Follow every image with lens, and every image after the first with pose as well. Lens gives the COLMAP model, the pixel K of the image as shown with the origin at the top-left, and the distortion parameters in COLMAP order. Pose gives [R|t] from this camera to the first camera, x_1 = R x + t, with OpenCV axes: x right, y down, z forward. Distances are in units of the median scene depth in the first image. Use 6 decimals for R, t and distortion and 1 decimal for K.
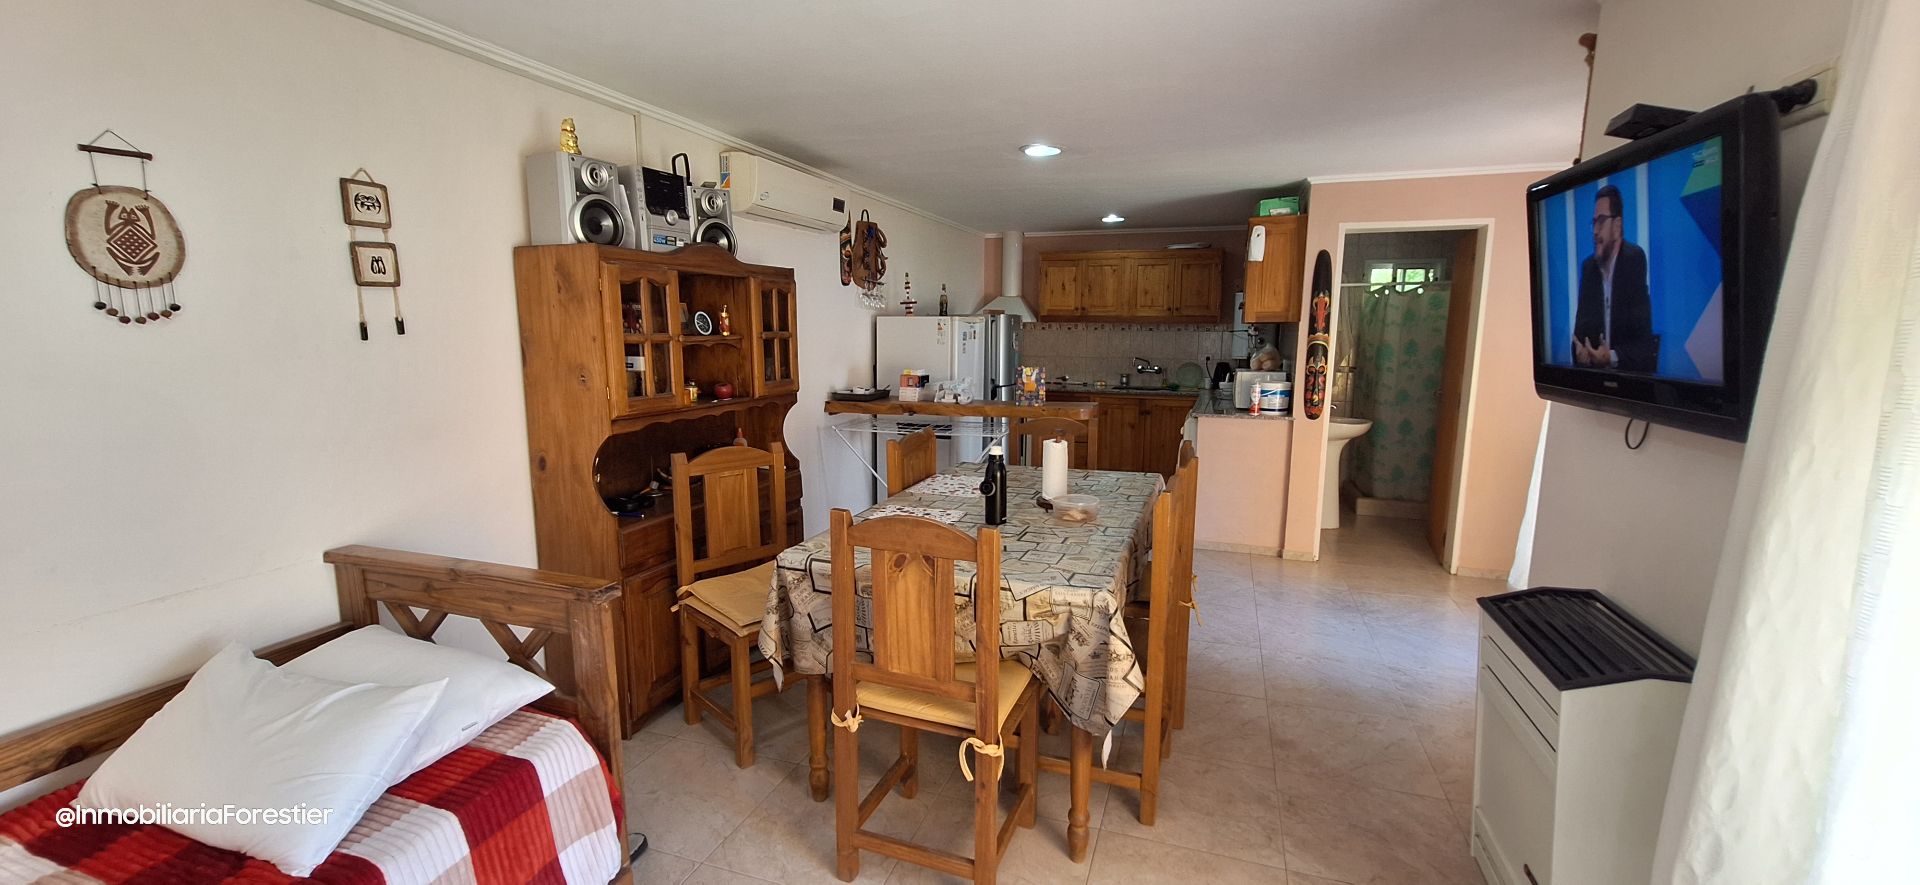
lens RADIAL K [[763.7, 0, 958.8], [0, 763.7, 449.7], [0, 0, 1]] dist [-0.003808, 0.000352]
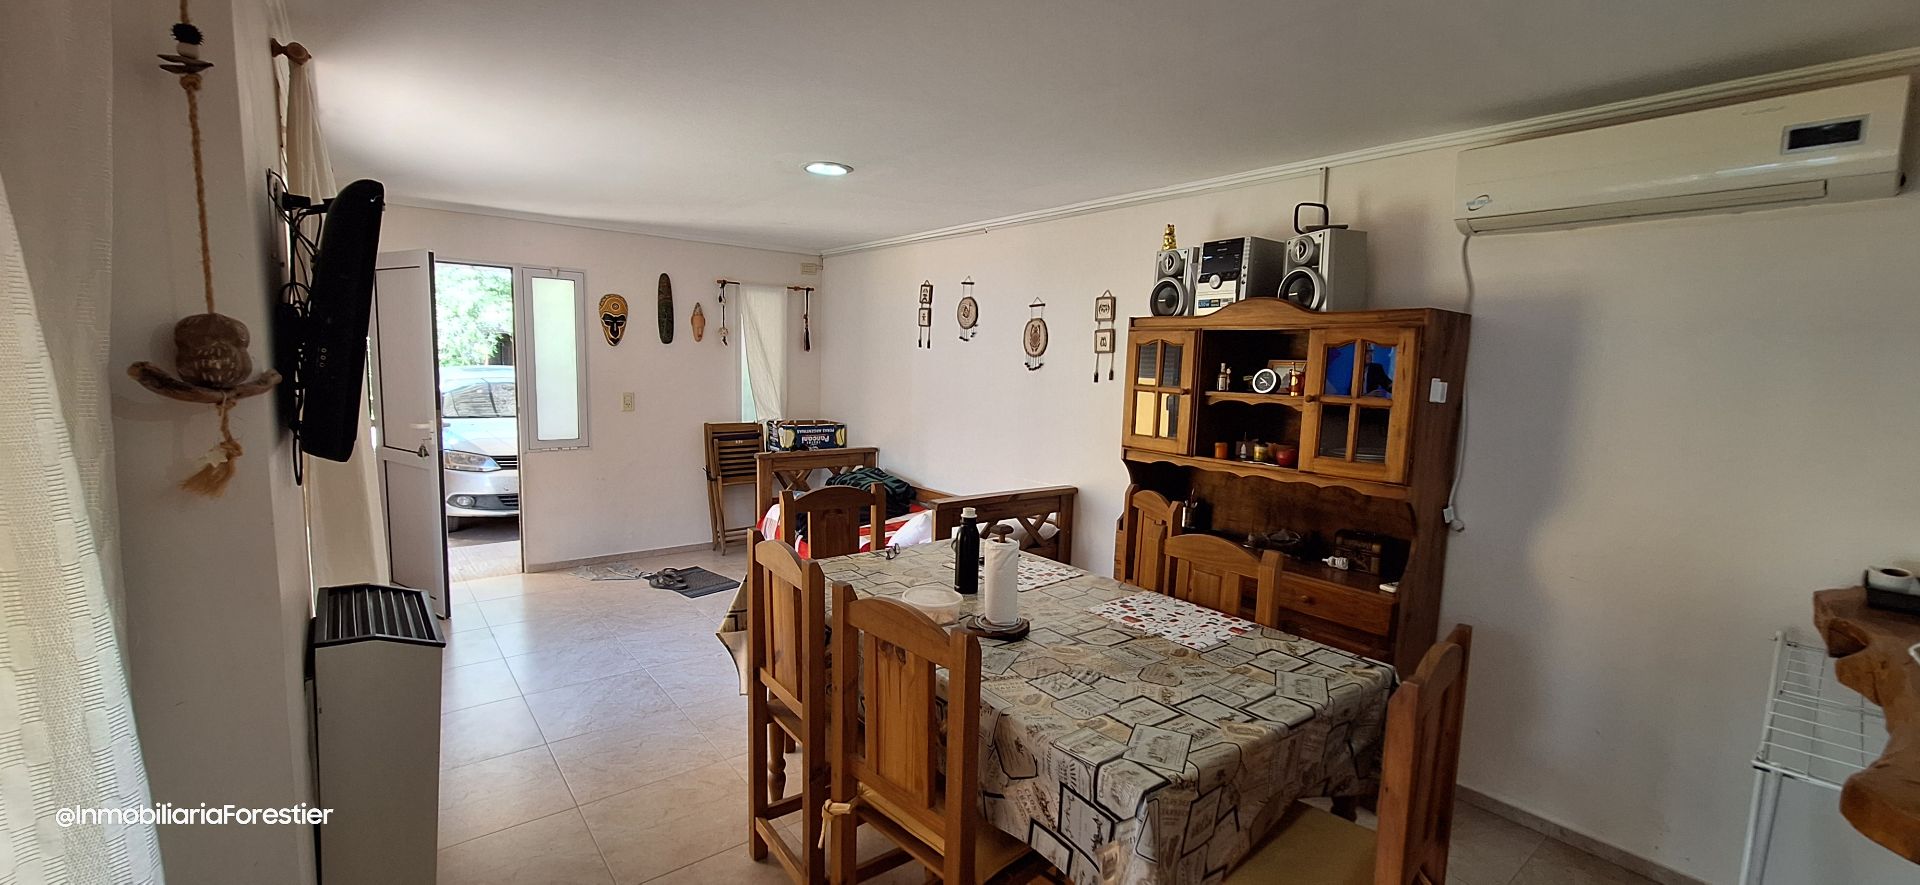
lens RADIAL K [[763.7, 0, 958.8], [0, 763.7, 449.7], [0, 0, 1]] dist [-0.003808, 0.000352]
pose [[-0.544955, 0.076087, -0.835006, 0.969729], [-0.171530, 0.964695, 0.199851, -0.299506], [0.820732, 0.252139, -0.512664, 1.723361]]
